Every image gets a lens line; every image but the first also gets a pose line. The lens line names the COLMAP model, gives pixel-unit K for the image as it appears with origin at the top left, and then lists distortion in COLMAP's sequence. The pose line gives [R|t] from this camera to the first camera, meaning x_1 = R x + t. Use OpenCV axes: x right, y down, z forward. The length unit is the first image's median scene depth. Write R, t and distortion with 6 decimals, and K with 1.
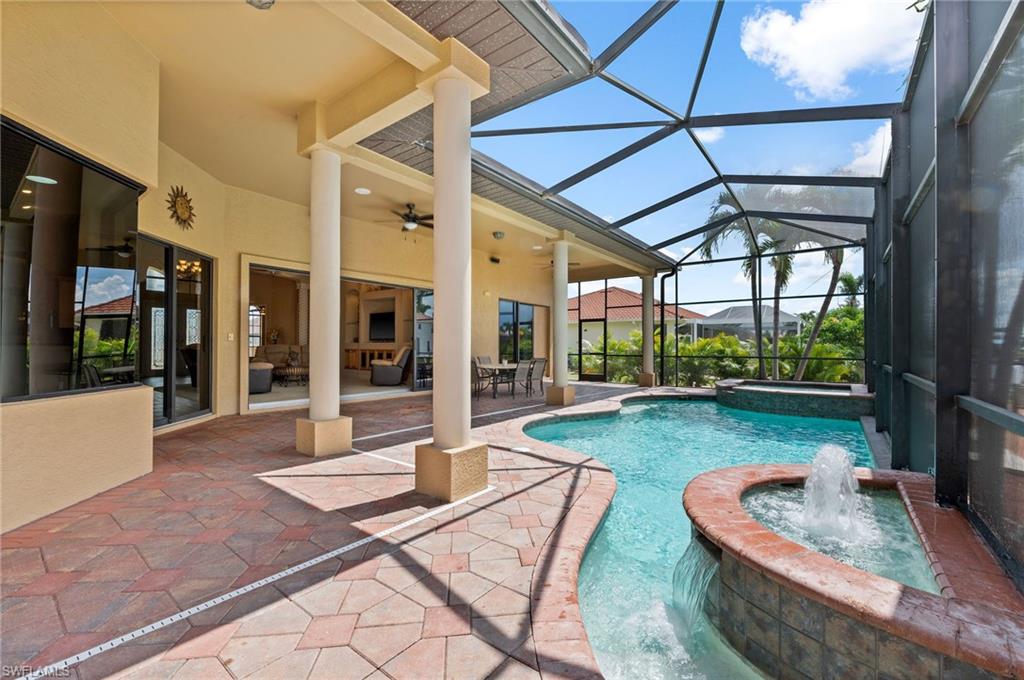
lens RADIAL K [[420.7, 0, 510.1], [0, 420.7, 344.8], [0, 0, 1]] dist [-0.004766, 0.000242]
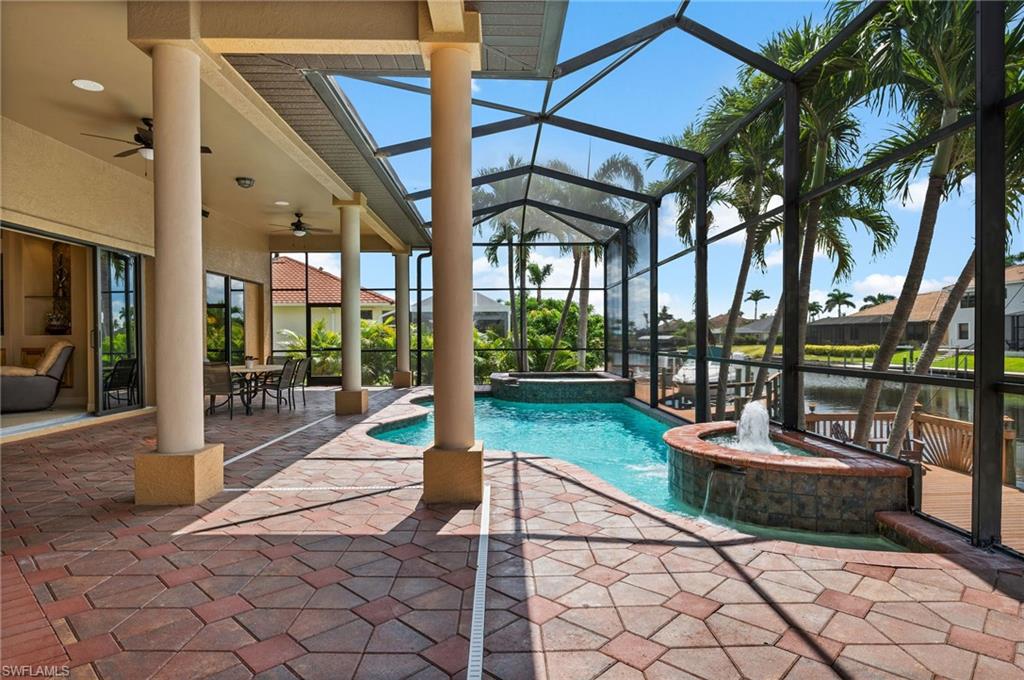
lens RADIAL K [[580.5, 0, 511.4], [0, 580.5, 338.2], [0, 0, 1]] dist [0.007629, -0.000401]
pose [[0.773005, -0.007488, 0.634355, -0.779647], [0.006243, 0.999972, 0.004196, -0.003279], [-0.634369, 0.000717, 0.773030, -0.059399]]
